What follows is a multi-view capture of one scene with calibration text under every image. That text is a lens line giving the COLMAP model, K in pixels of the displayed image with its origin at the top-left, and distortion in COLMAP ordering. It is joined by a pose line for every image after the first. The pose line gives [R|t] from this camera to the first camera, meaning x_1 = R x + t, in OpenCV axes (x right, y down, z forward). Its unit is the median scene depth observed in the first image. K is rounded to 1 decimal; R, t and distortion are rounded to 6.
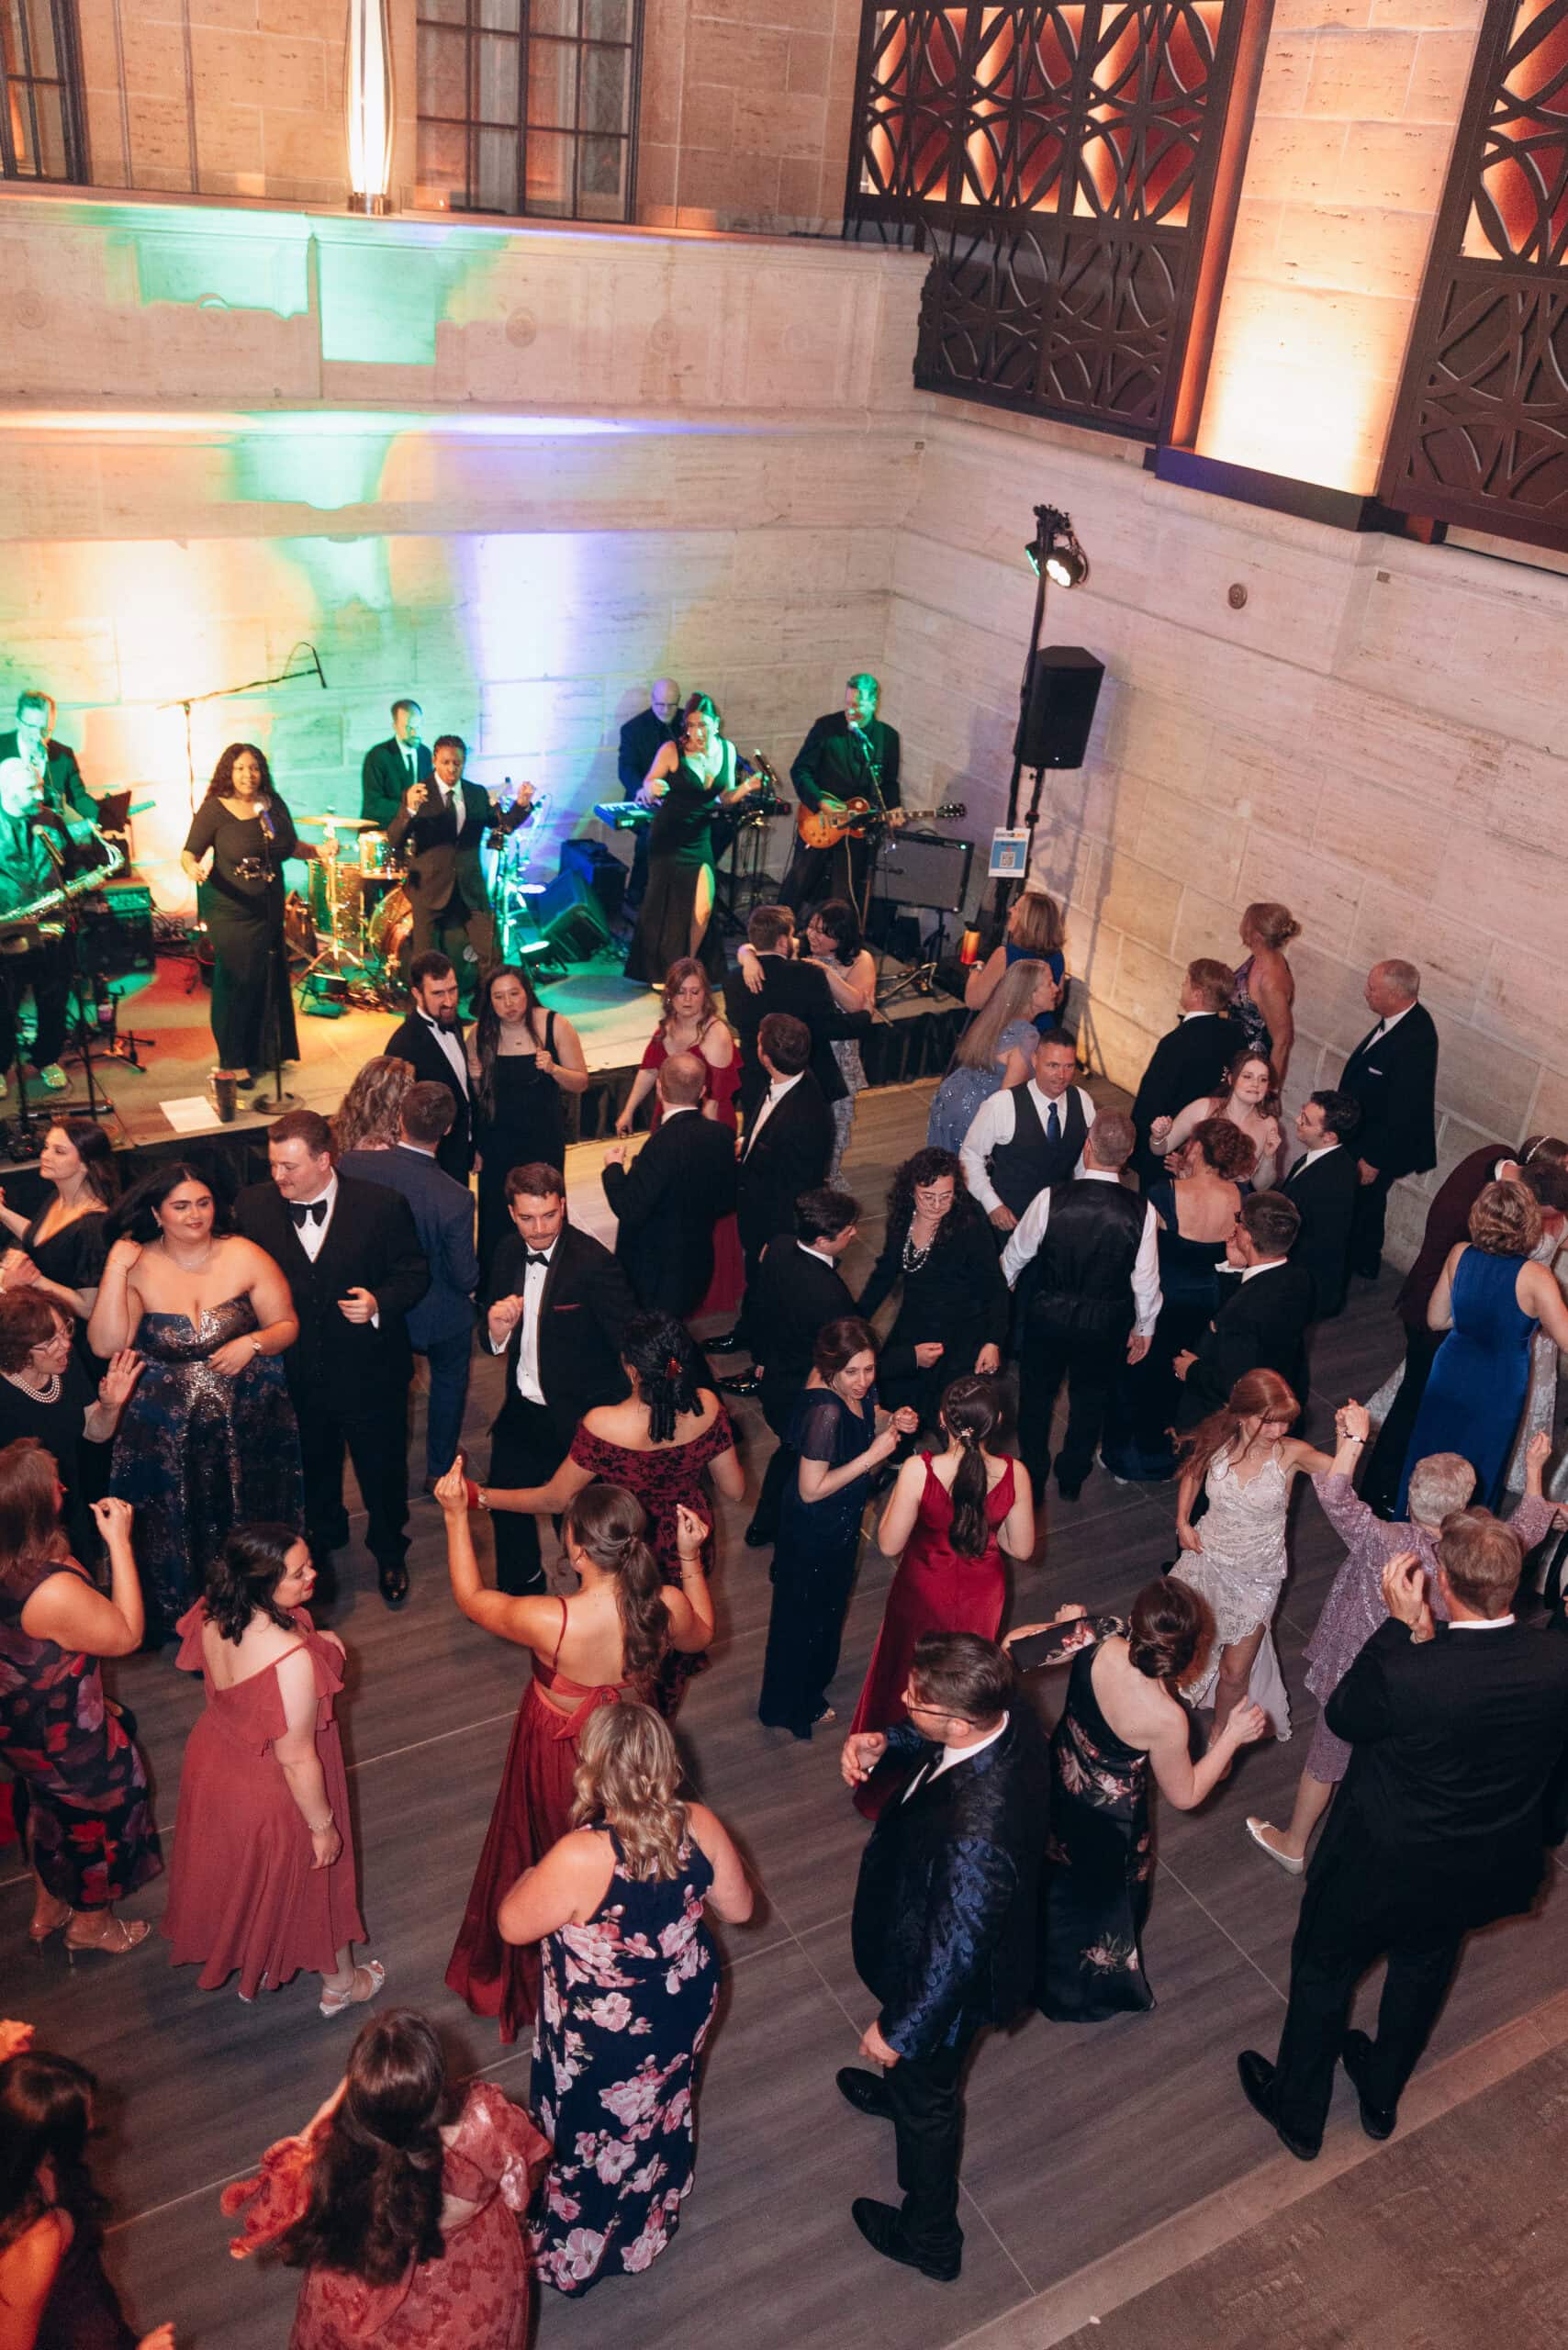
lens RADIAL K [[1829.8, 0, 791.1], [0, 1829.8, 1179.4], [0, 0, 1]] dist [0.007197, -0.018203]
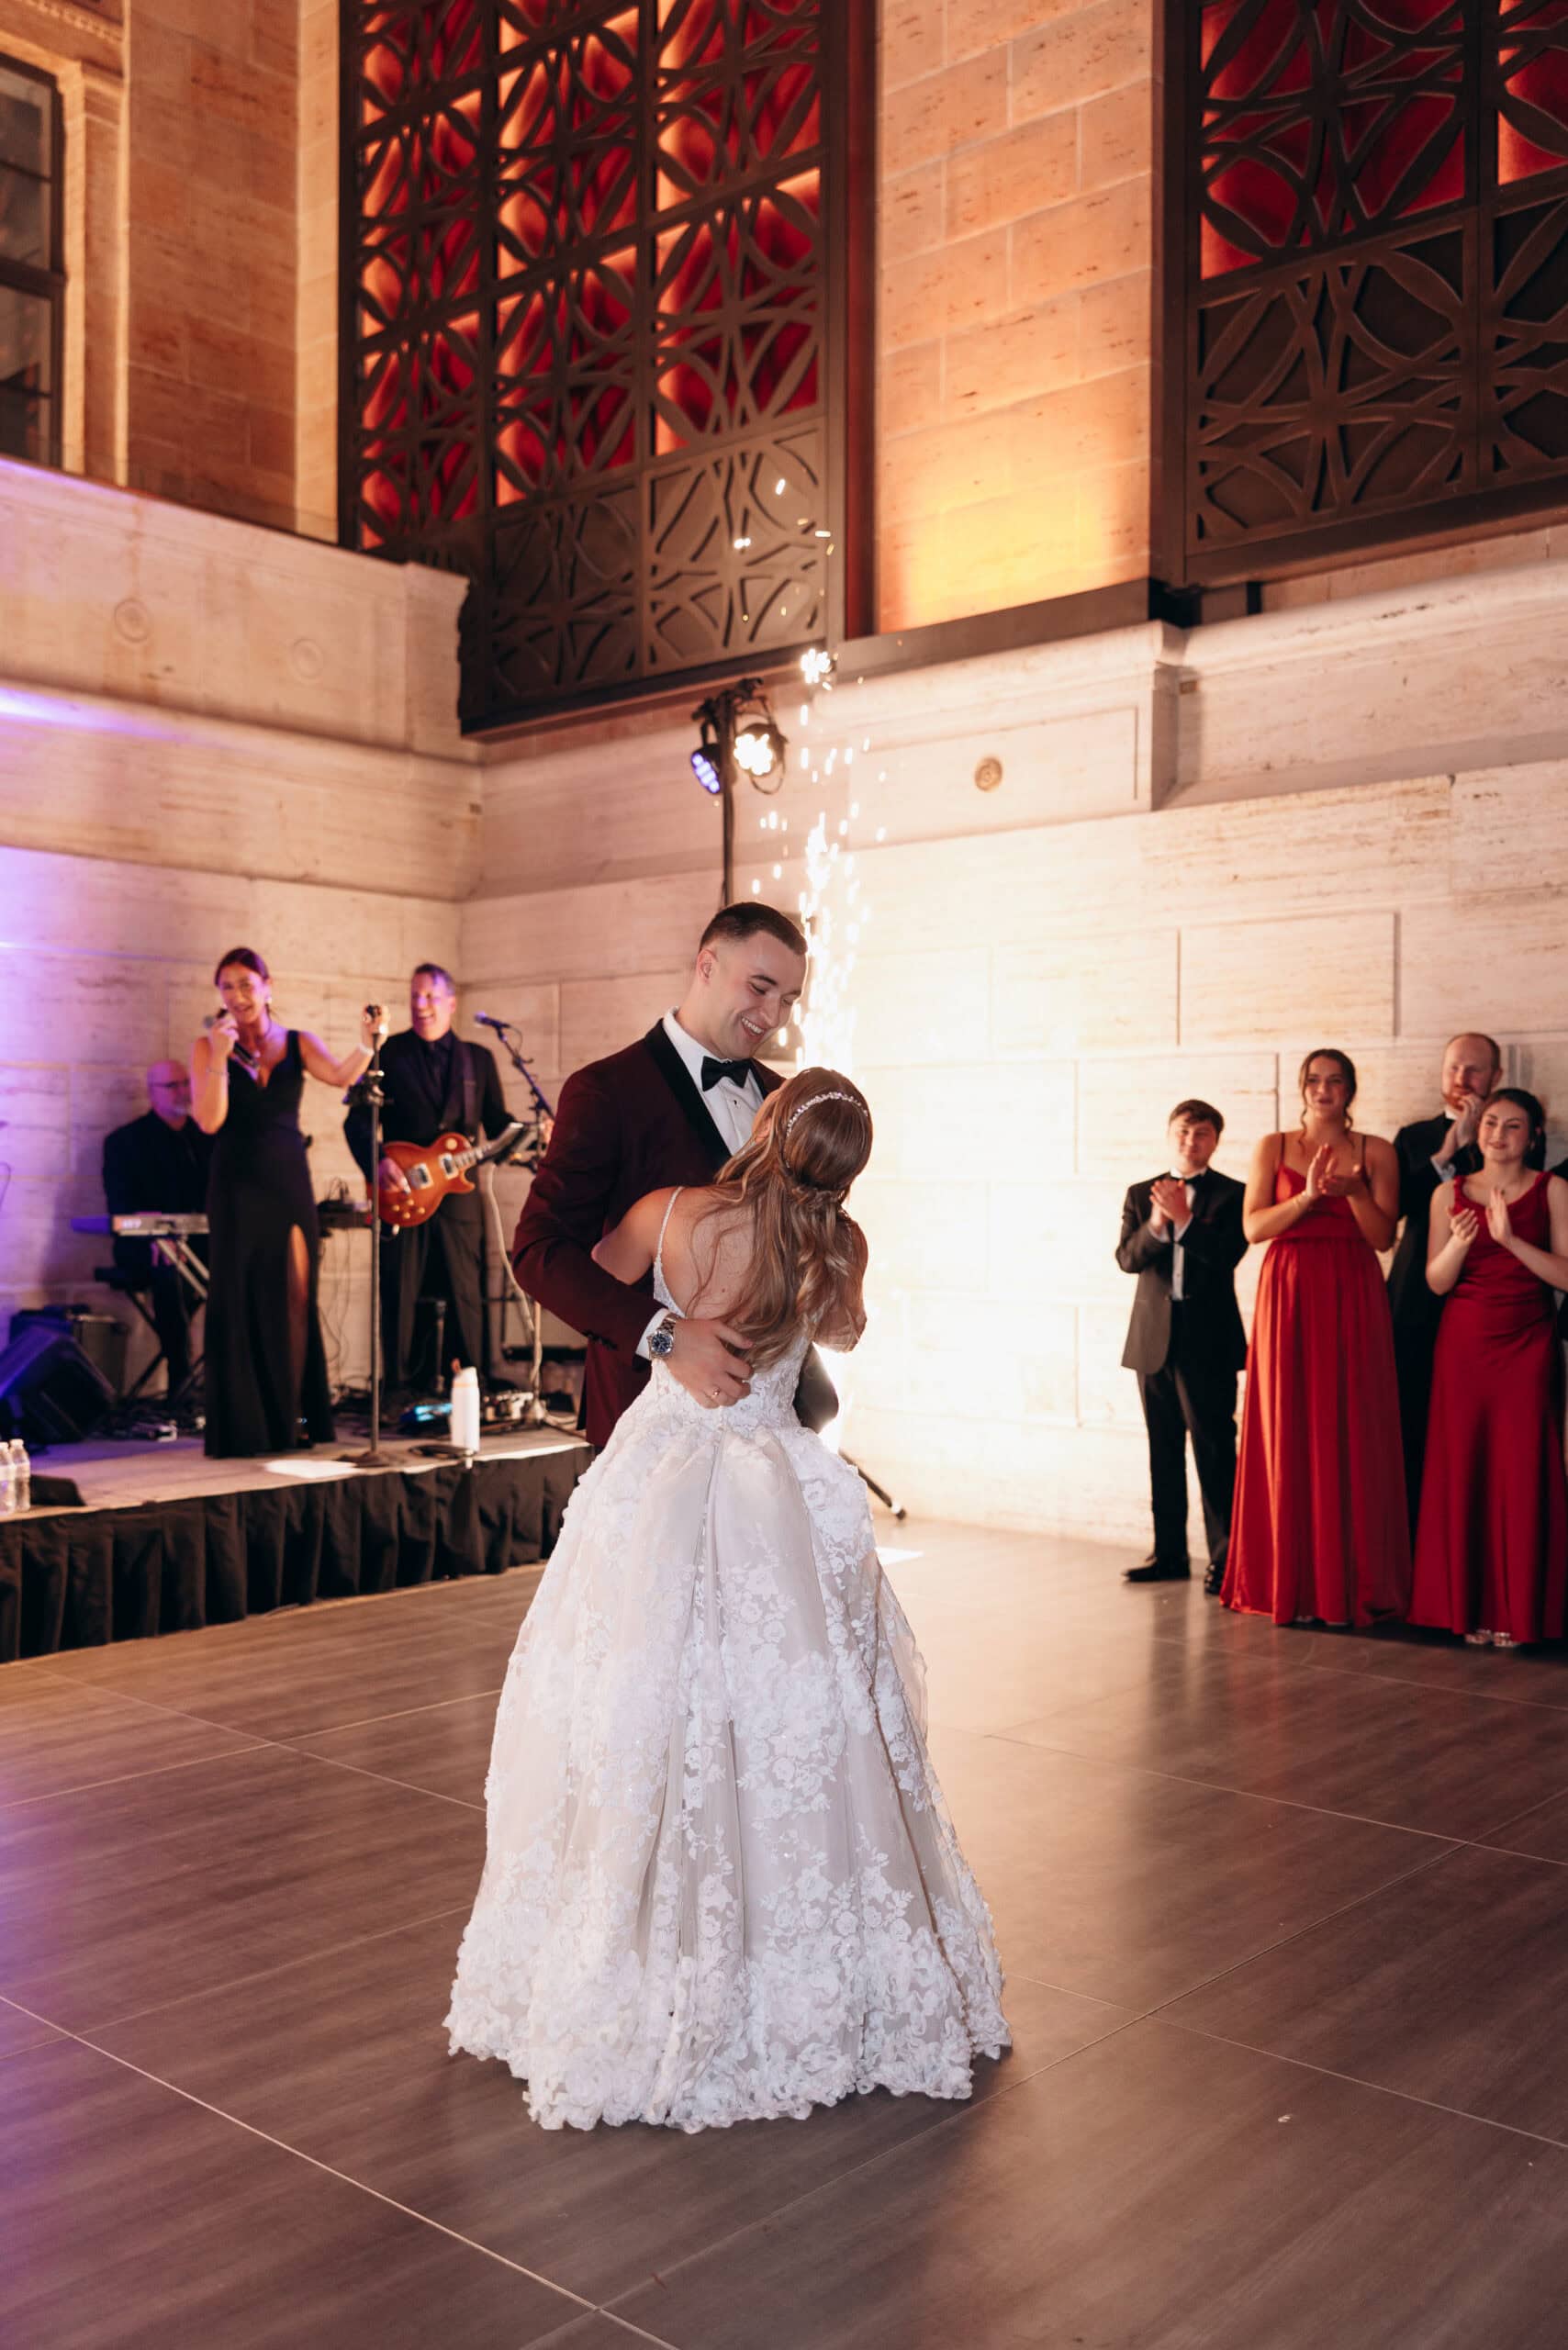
lens RADIAL K [[2110.9, 0, 770.9], [0, 2110.9, 1174.3], [0, 0, 1]] dist [0.001298, 0.005083]
pose [[0.951936, -0.083870, 0.294590, -0.105789], [0.210225, 0.878382, -0.429244, 0.172205], [-0.222762, 0.470543, 0.853795, 0.363135]]
